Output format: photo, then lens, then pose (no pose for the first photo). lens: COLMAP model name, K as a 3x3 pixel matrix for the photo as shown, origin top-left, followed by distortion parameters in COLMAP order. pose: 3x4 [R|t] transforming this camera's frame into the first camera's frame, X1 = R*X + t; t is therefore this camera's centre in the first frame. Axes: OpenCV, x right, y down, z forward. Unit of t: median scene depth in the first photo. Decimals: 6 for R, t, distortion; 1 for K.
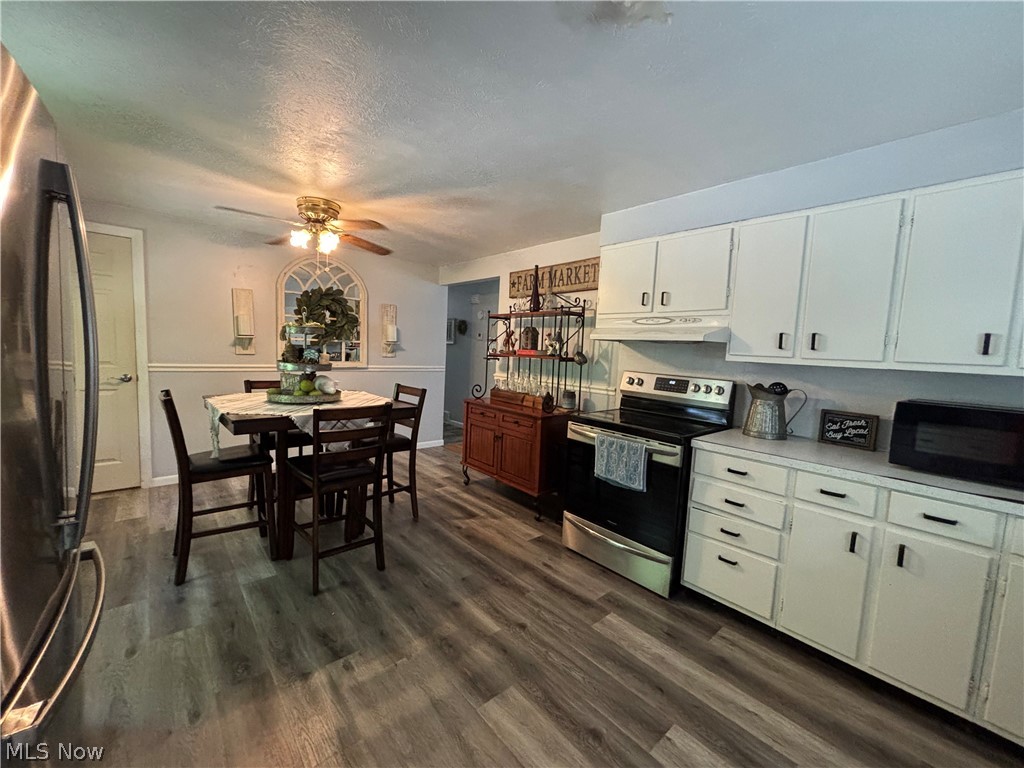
lens RADIAL K [[409.5, 0, 510.1], [0, 409.5, 386.8], [0, 0, 1]] dist [-0.000690, -0.000178]
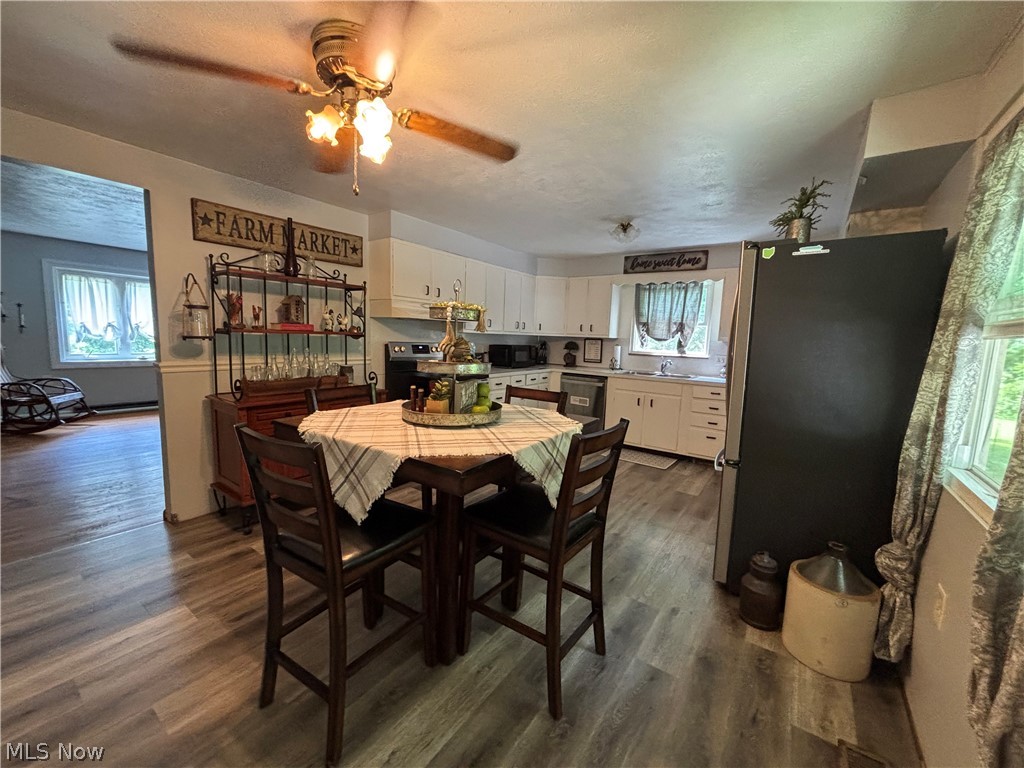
lens RADIAL K [[416.8, 0, 512.0], [0, 416.8, 384.0], [0, 0, 1]] dist [-0.000952, -0.000198]
pose [[-0.232778, -0.165637, 0.958321, -1.048282], [0.044399, 0.982552, 0.180610, -0.125309], [-0.971516, 0.084591, -0.221363, 0.940535]]
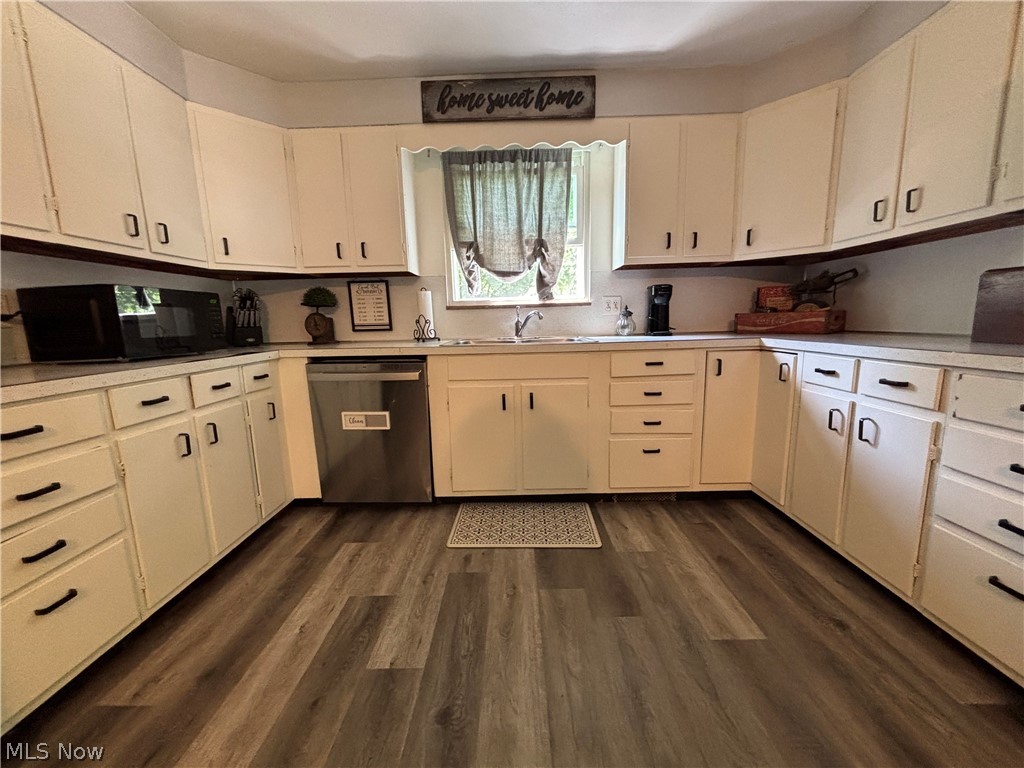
lens RADIAL K [[409.5, 0, 510.1], [0, 409.5, 386.8], [0, 0, 1]] dist [-0.000690, -0.000178]
pose [[-0.744836, -0.131890, 0.654083, -0.138500], [0.054770, 0.964878, 0.256927, 0.038366], [-0.664996, 0.227192, -0.711452, 0.625057]]
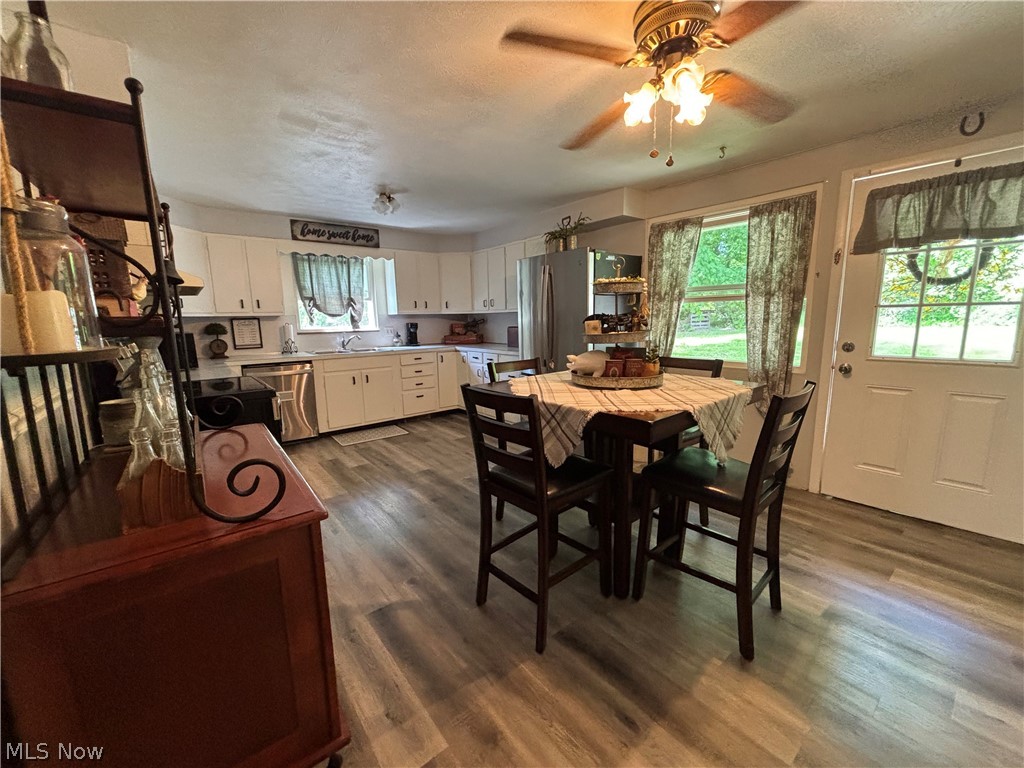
lens RADIAL K [[409.5, 0, 510.1], [0, 409.5, 386.8], [0, 0, 1]] dist [-0.000690, -0.000178]
pose [[-0.998679, -0.034743, 0.037845, -0.296510], [-0.023689, 0.965082, 0.260876, -0.134397], [-0.045587, 0.259635, -0.964630, 1.547655]]
